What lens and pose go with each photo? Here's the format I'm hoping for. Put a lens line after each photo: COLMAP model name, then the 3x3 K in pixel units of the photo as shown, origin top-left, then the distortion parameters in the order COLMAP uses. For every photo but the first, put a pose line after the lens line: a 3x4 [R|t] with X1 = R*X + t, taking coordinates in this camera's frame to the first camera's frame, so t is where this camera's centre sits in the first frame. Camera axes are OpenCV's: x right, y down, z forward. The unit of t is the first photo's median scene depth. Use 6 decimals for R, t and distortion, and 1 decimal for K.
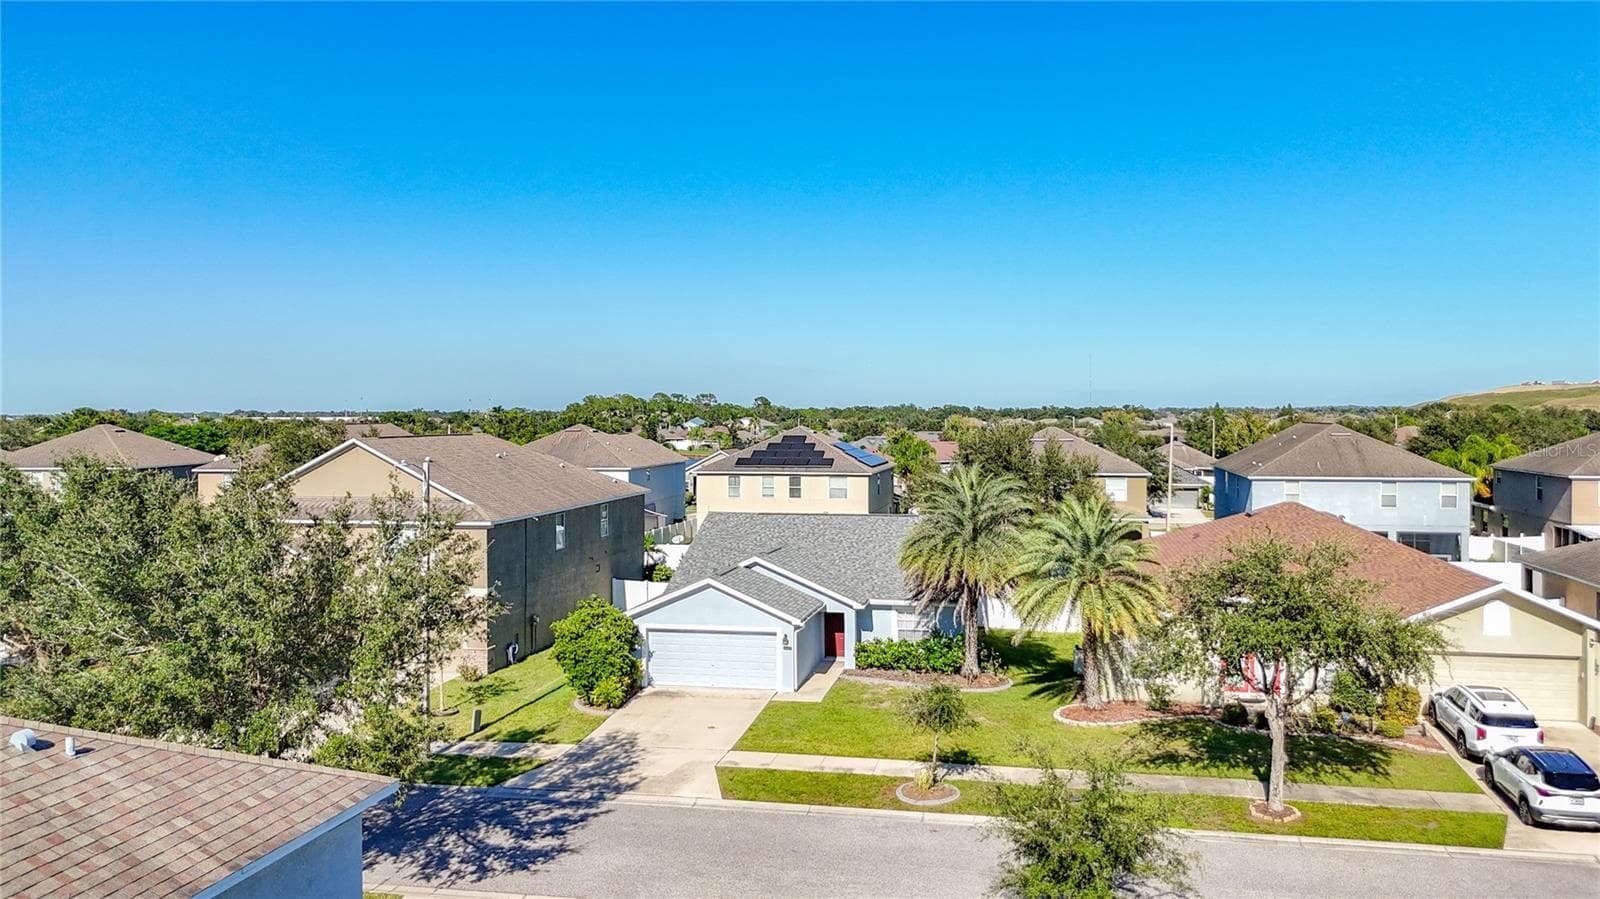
lens RADIAL K [[1269.1, 0, 800.0], [0, 1269.1, 449.5], [0, 0, 1]] dist [-0.001866, -0.007959]
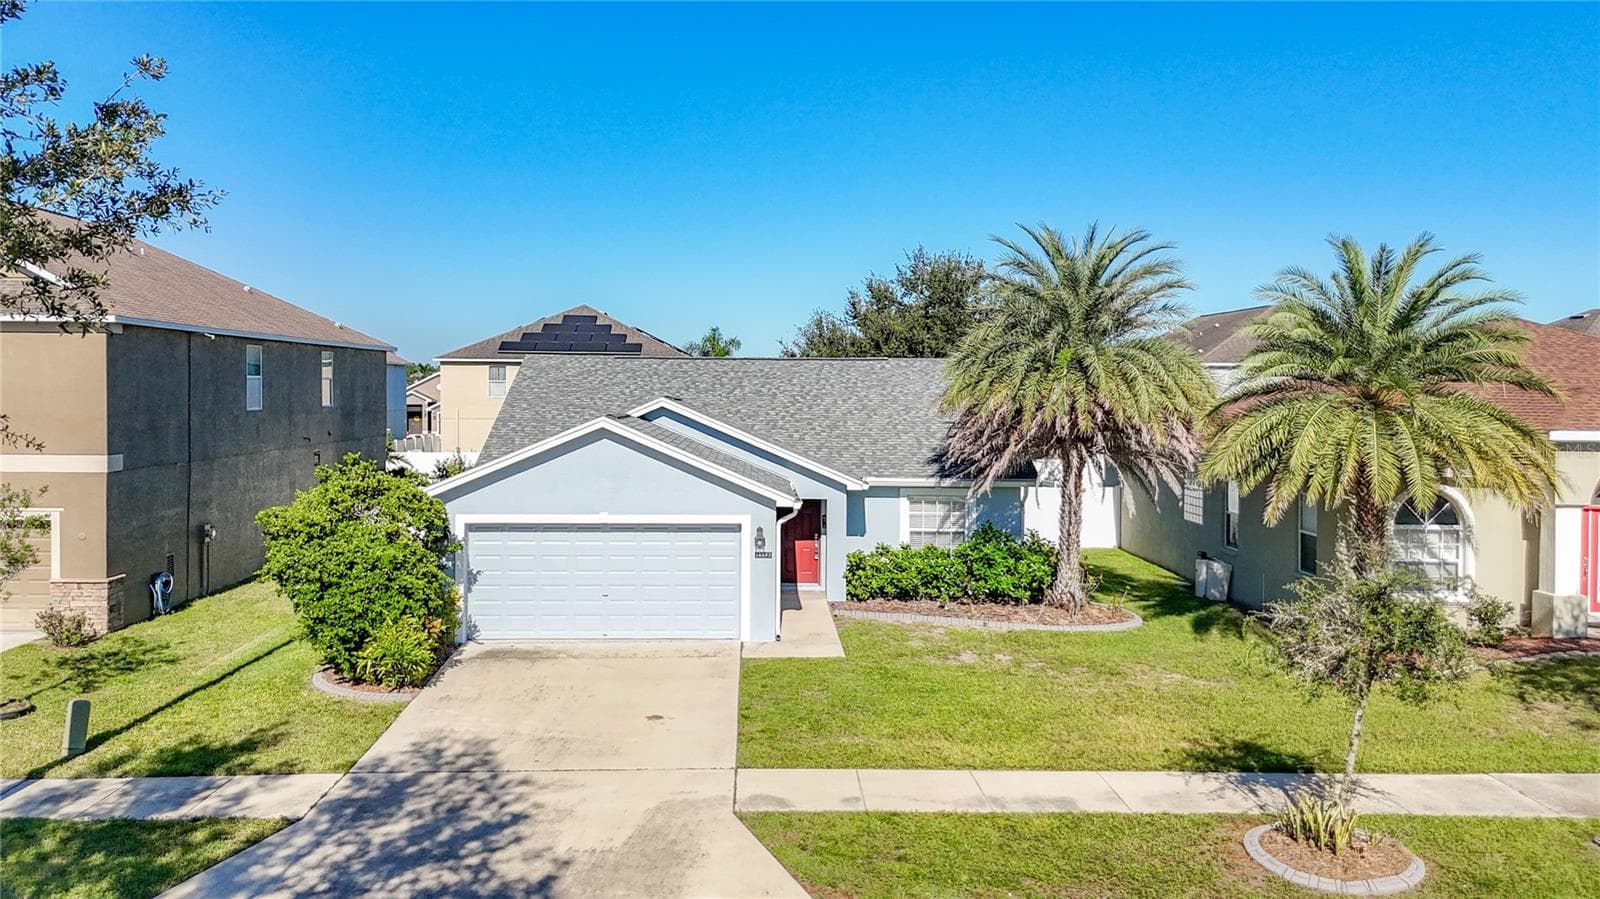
lens RADIAL K [[1269.1, 0, 800.0], [0, 1269.1, 449.5], [0, 0, 1]] dist [-0.001866, -0.007959]
pose [[0.967729, 0.007433, 0.251883, -0.126850], [-0.010185, 0.999902, 0.009624, 0.112873], [-0.251787, -0.011879, 0.967710, 0.524486]]
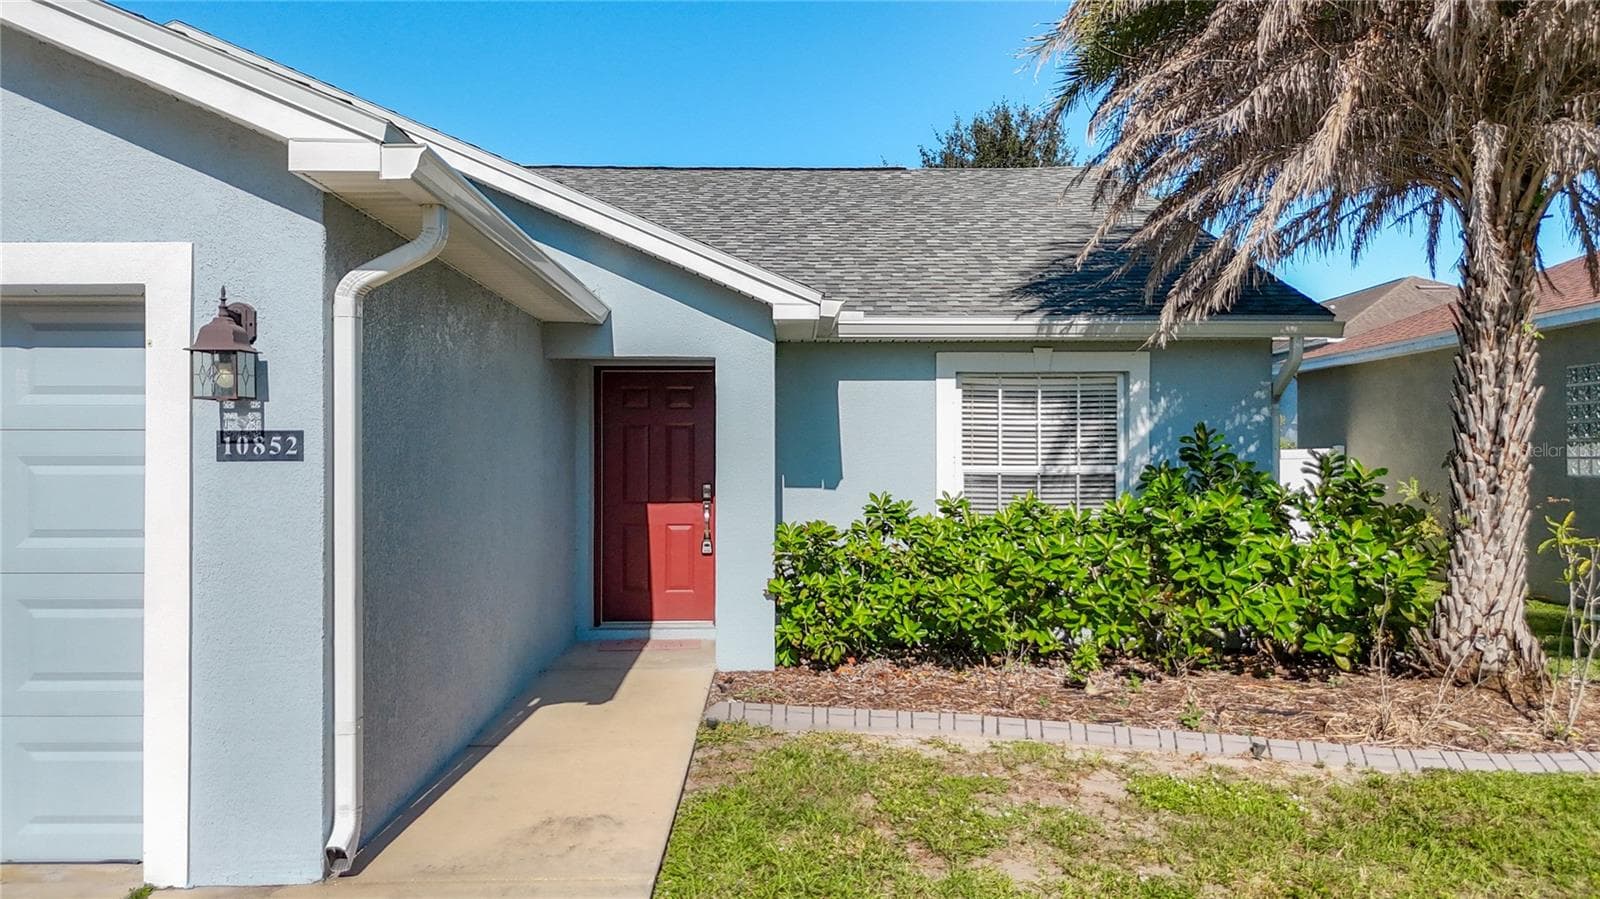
lens RADIAL K [[1269.1, 0, 800.0], [0, 1269.1, 449.5], [0, 0, 1]] dist [-0.001866, -0.007959]
pose [[0.974719, 0.007824, 0.223296, 0.007430], [0.001644, 0.999108, -0.042187, 0.165230], [-0.223427, 0.041488, 0.973837, 0.911251]]
